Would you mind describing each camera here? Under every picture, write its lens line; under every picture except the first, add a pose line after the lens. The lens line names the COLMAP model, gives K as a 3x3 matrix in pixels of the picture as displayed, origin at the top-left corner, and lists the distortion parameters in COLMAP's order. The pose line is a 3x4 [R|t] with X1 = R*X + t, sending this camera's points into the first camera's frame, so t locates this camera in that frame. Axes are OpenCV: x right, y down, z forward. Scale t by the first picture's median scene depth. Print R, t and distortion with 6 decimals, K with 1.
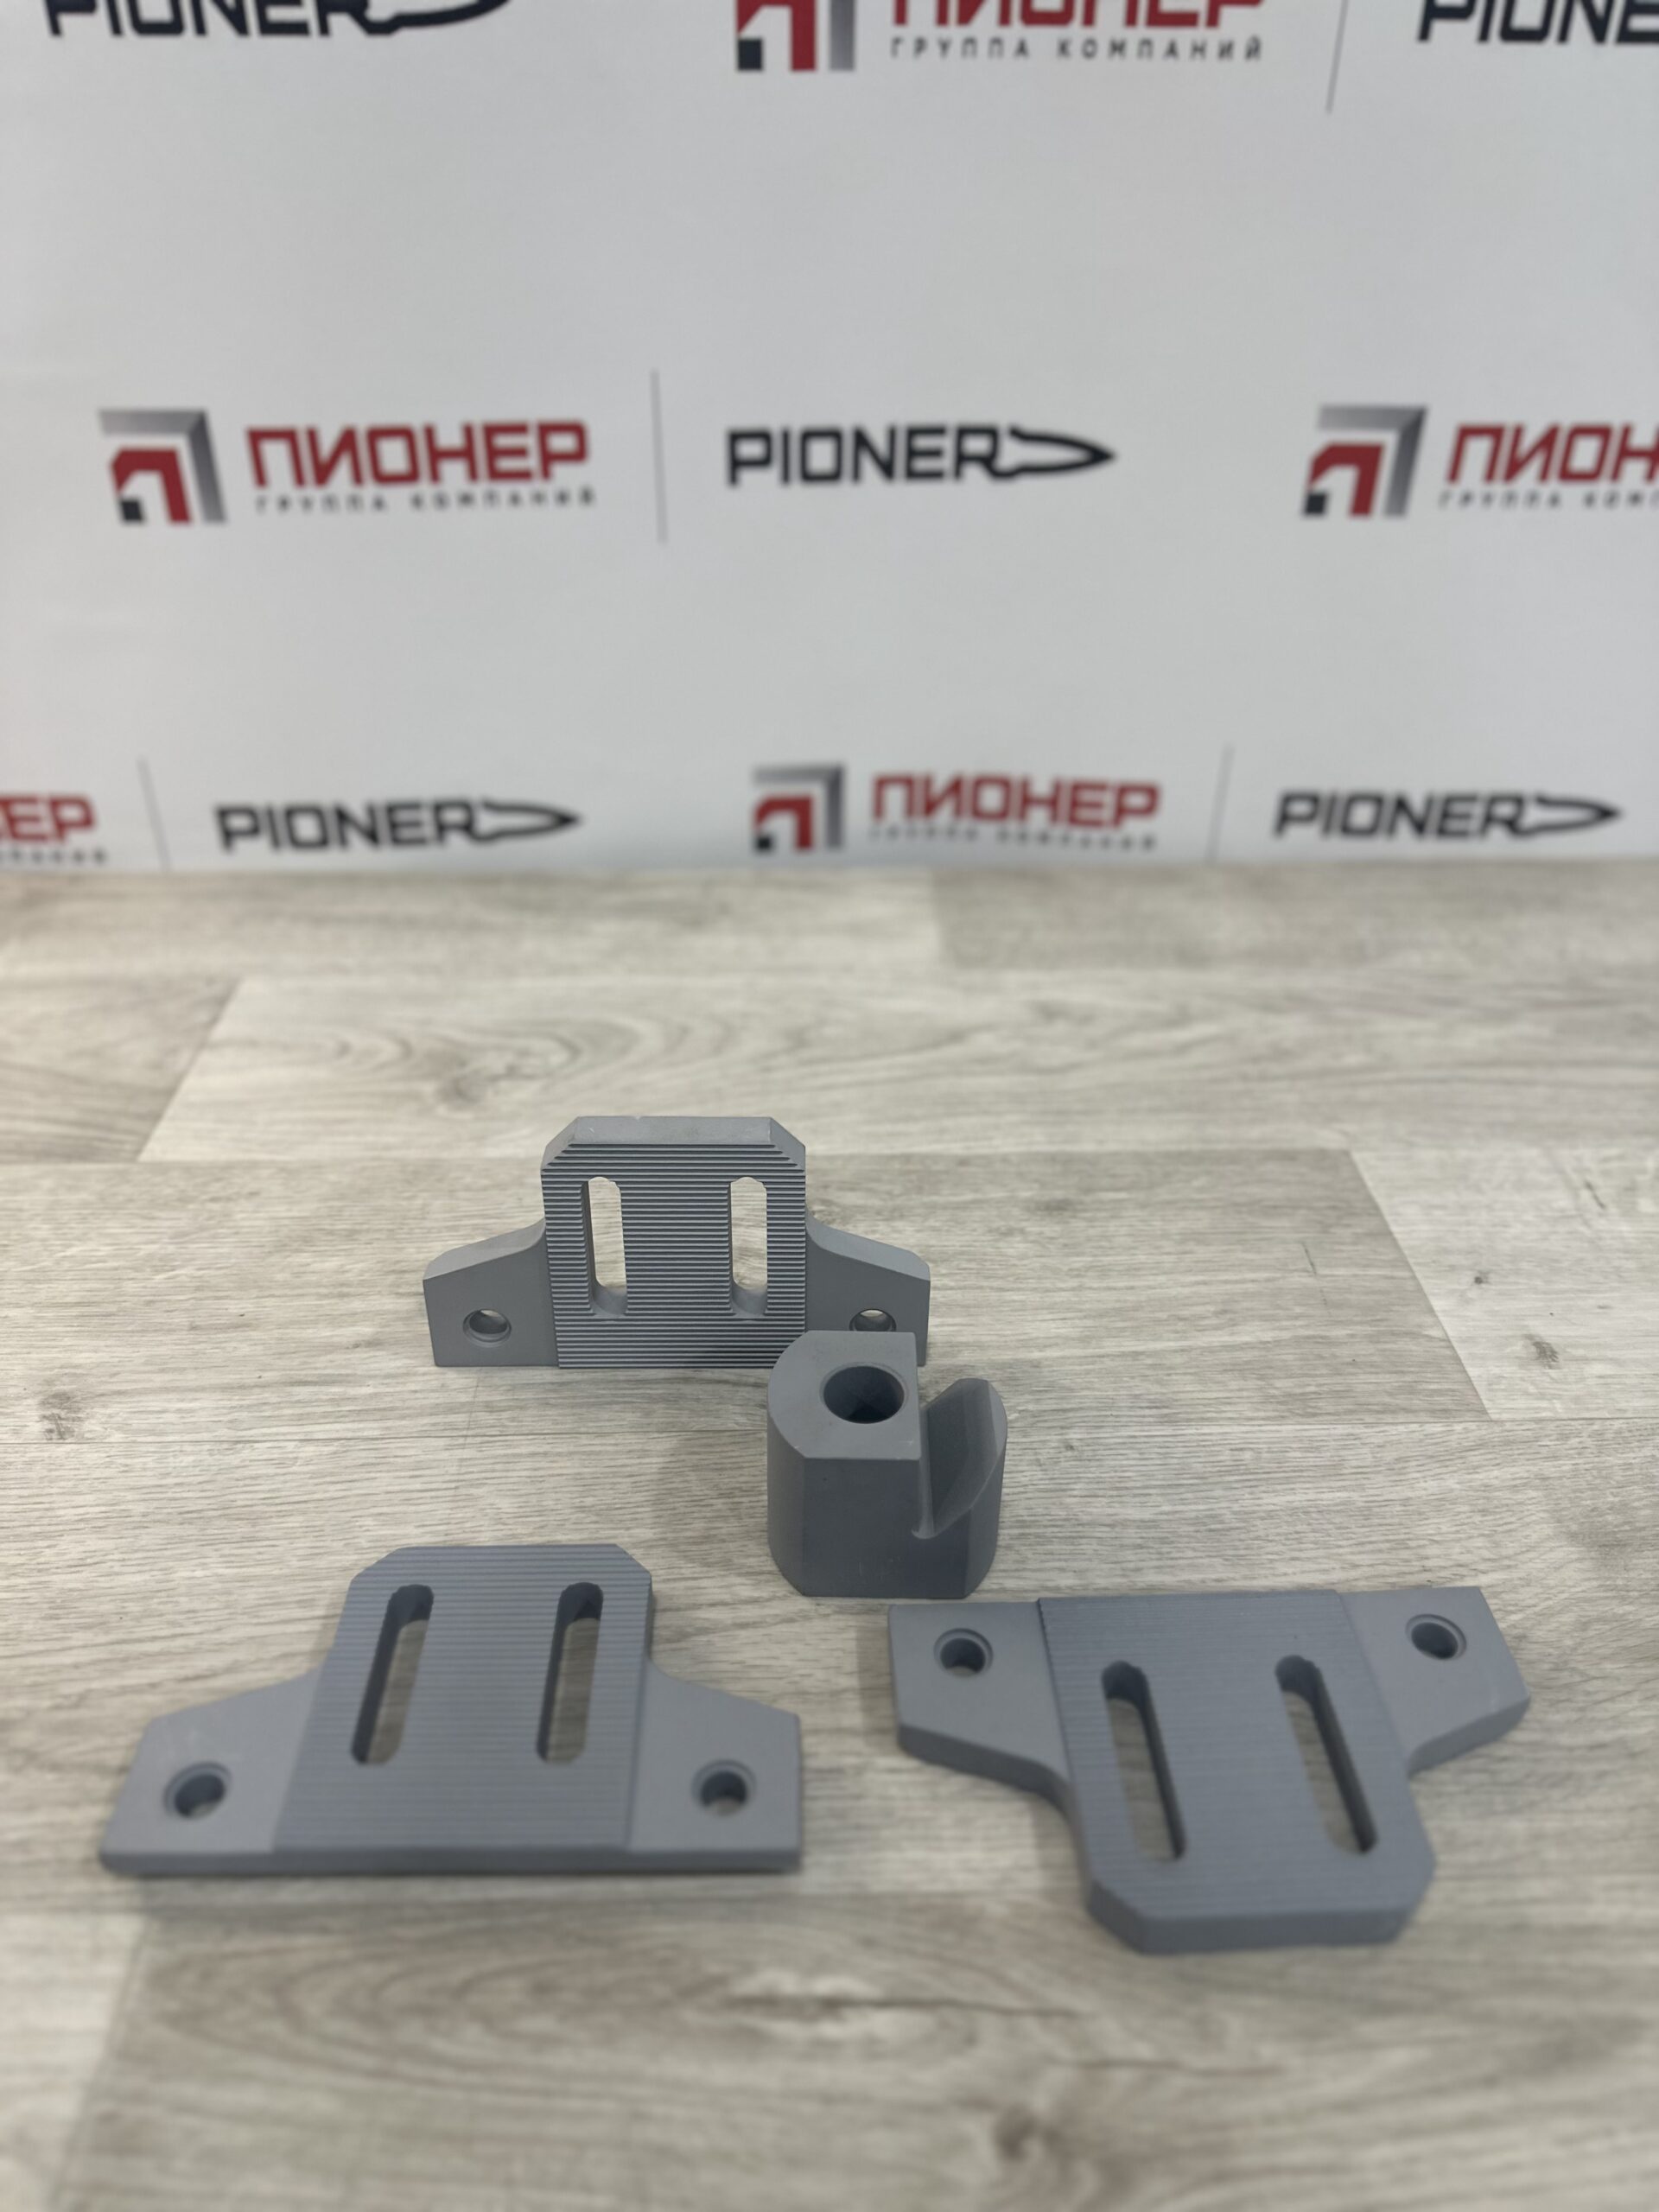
lens RADIAL K [[1615.8, 0, 837.4], [0, 1615.8, 1124.2], [0, 0, 1]] dist [0.015348, -0.029067]
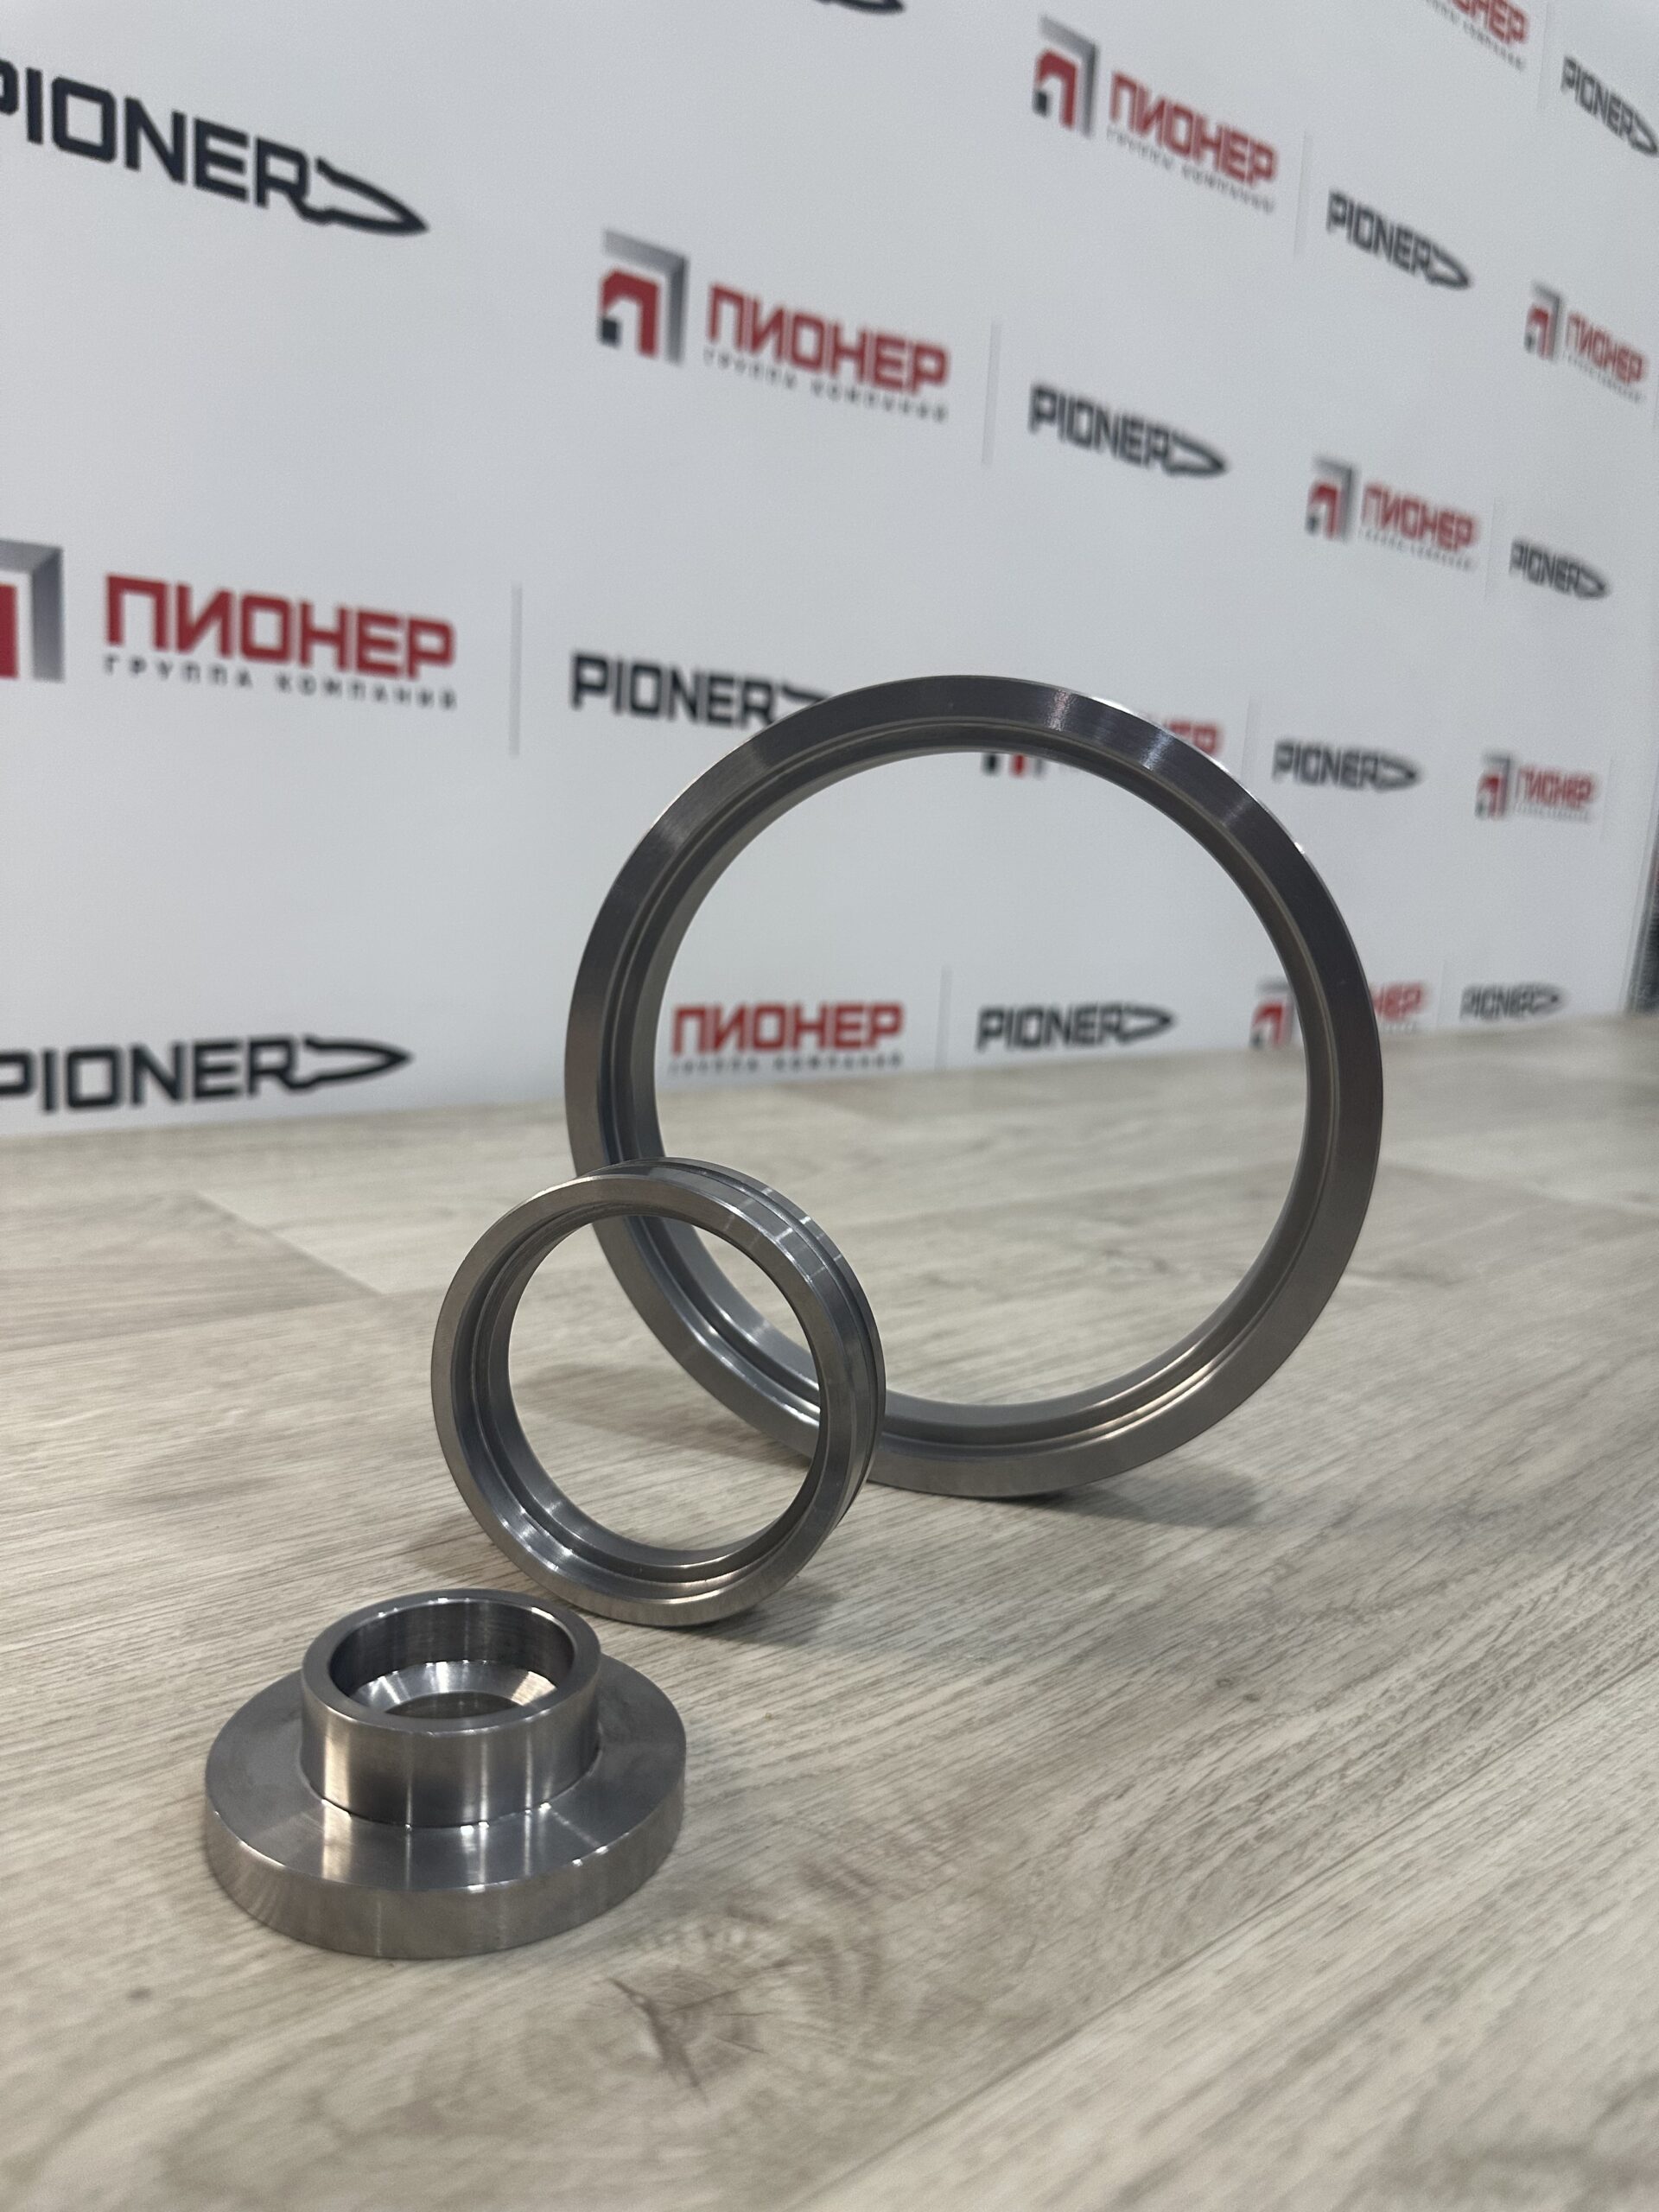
lens RADIAL K [[1615.8, 0, 829.7], [0, 1615.8, 1101.6], [0, 0, 1]] dist [0.015348, -0.029067]
pose [[0.778046, -0.063344, 0.625005, -0.673385], [0.310653, 0.903539, -0.295147, 0.203100], [-0.546021, 0.423798, 0.722673, 0.326168]]
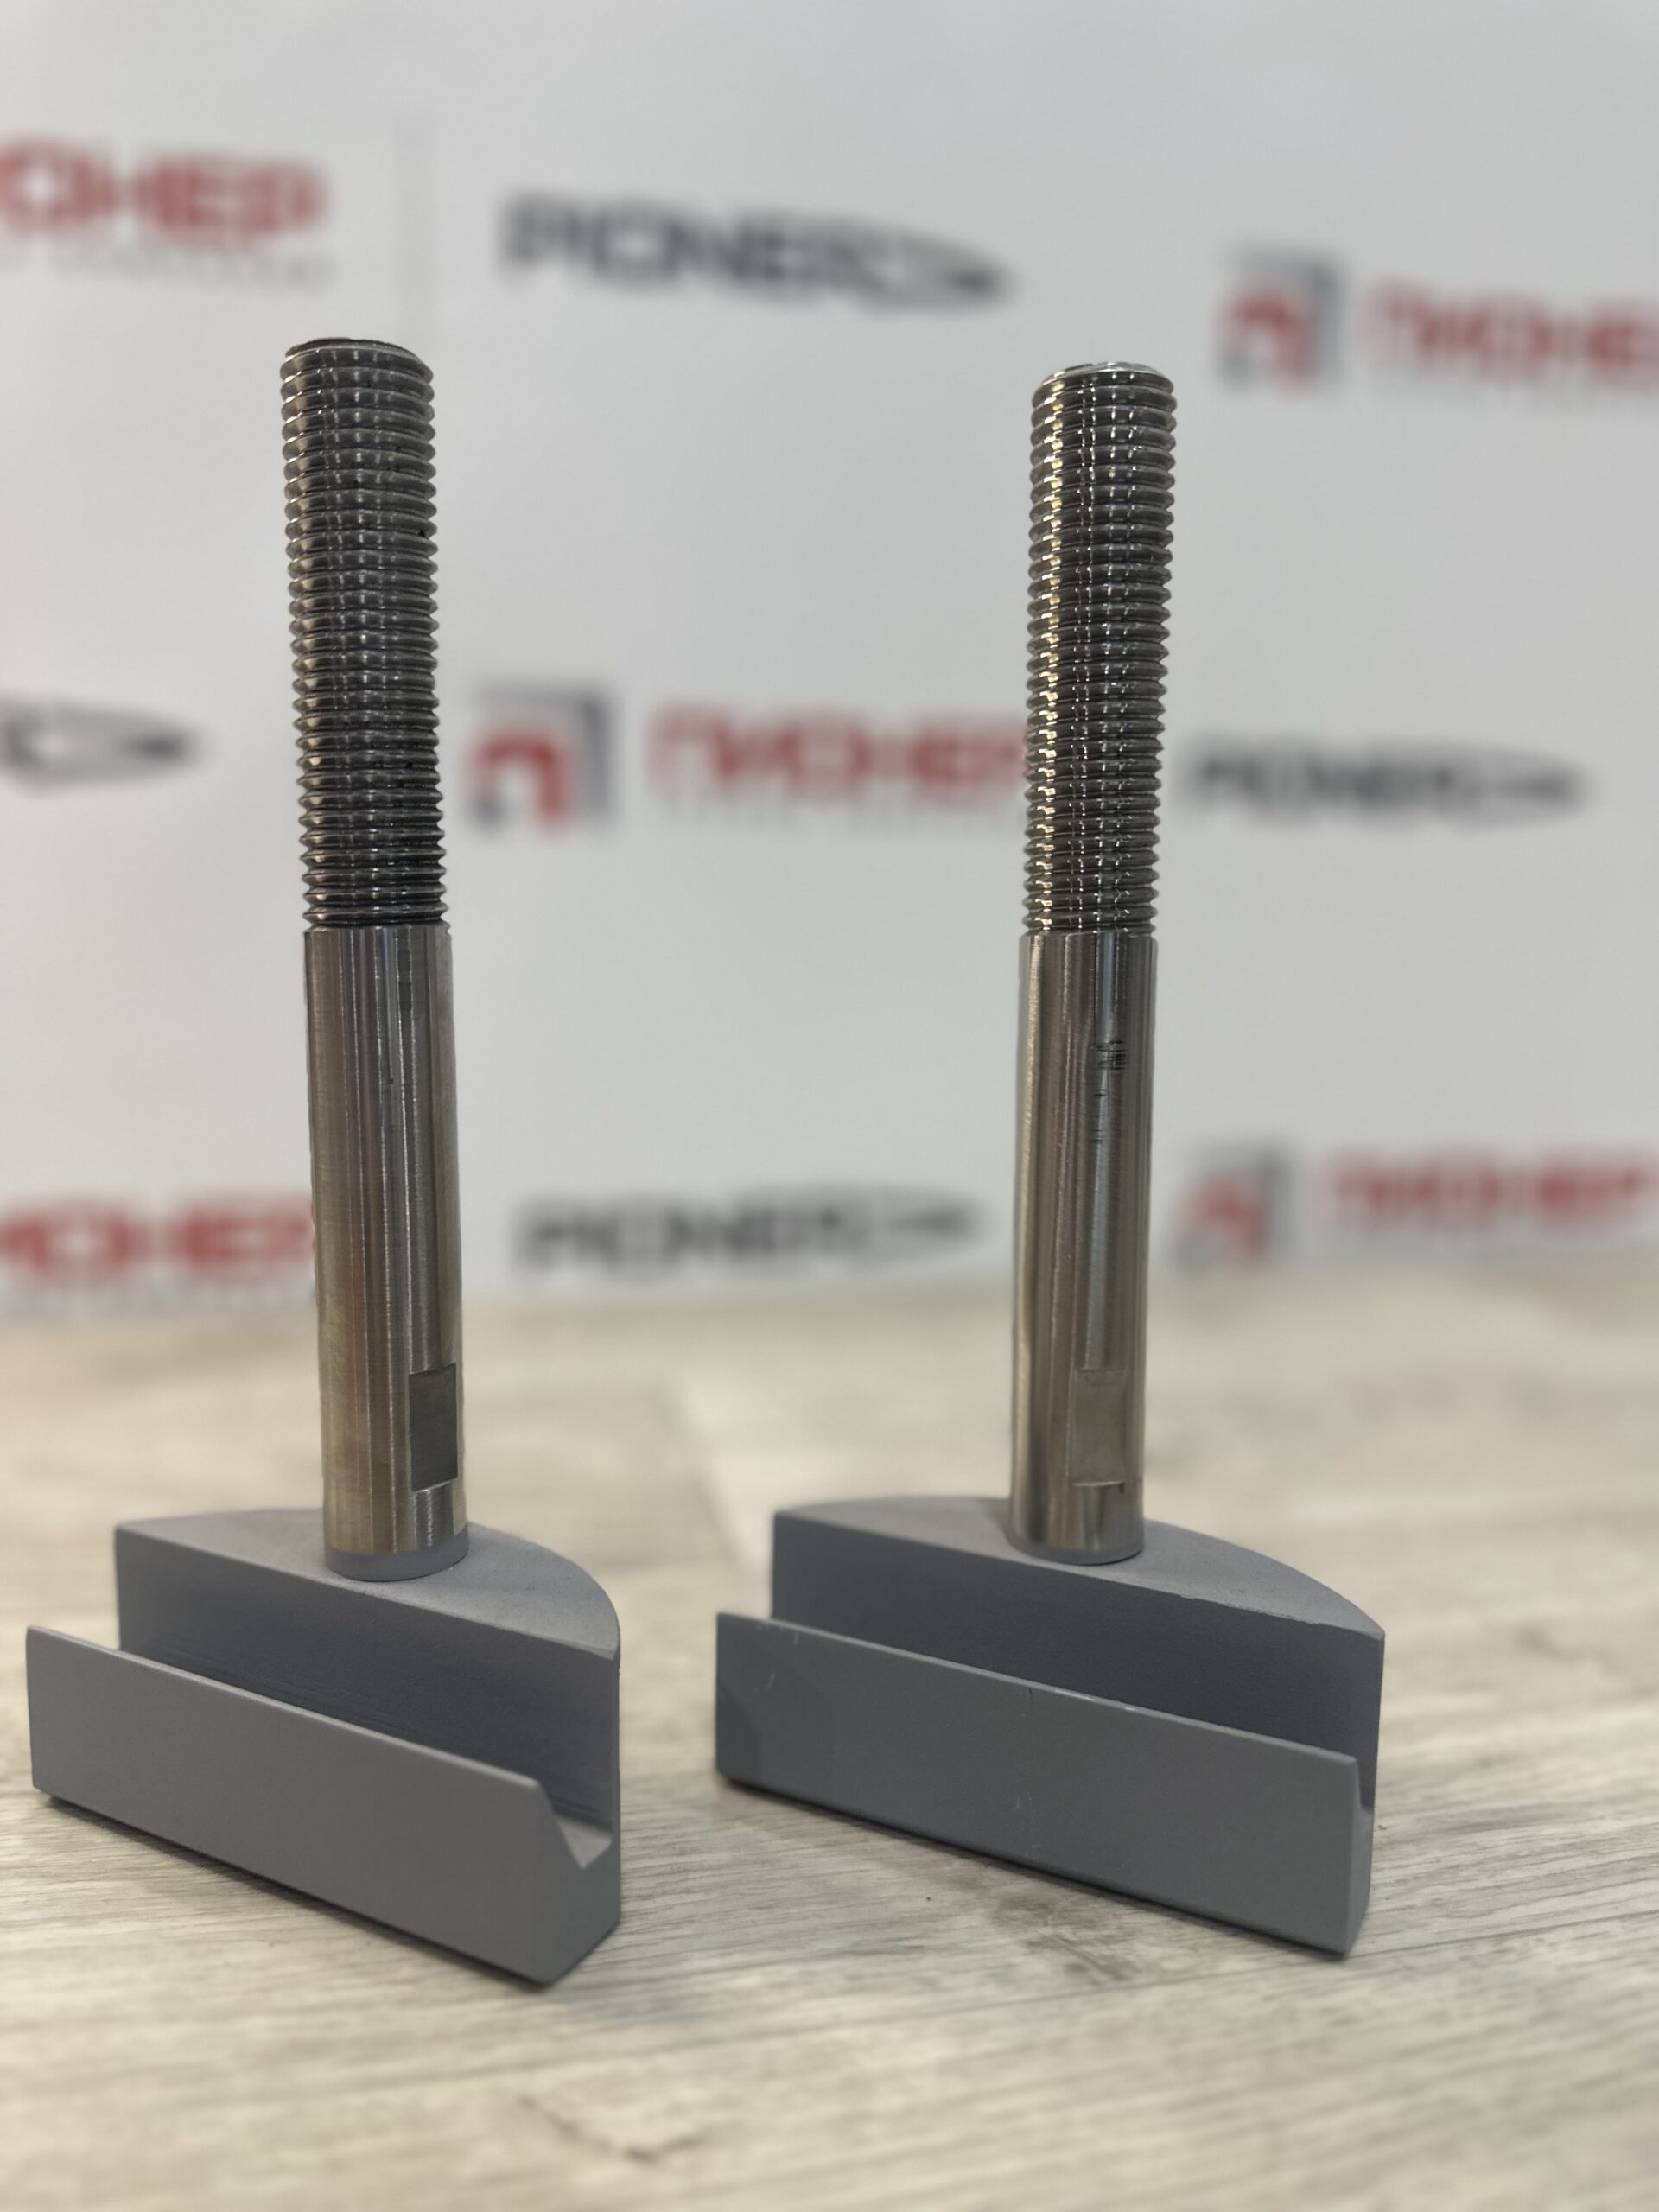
lens RADIAL K [[1615.8, 0, 820.7], [0, 1615.8, 1134.3], [0, 0, 1]] dist [0.015348, -0.029067]
pose [[0.983788, -0.022049, 0.177974, -0.472985], [0.101018, 0.888120, -0.448372, 0.136328], [-0.148176, 0.459082, 0.875950, 0.411852]]
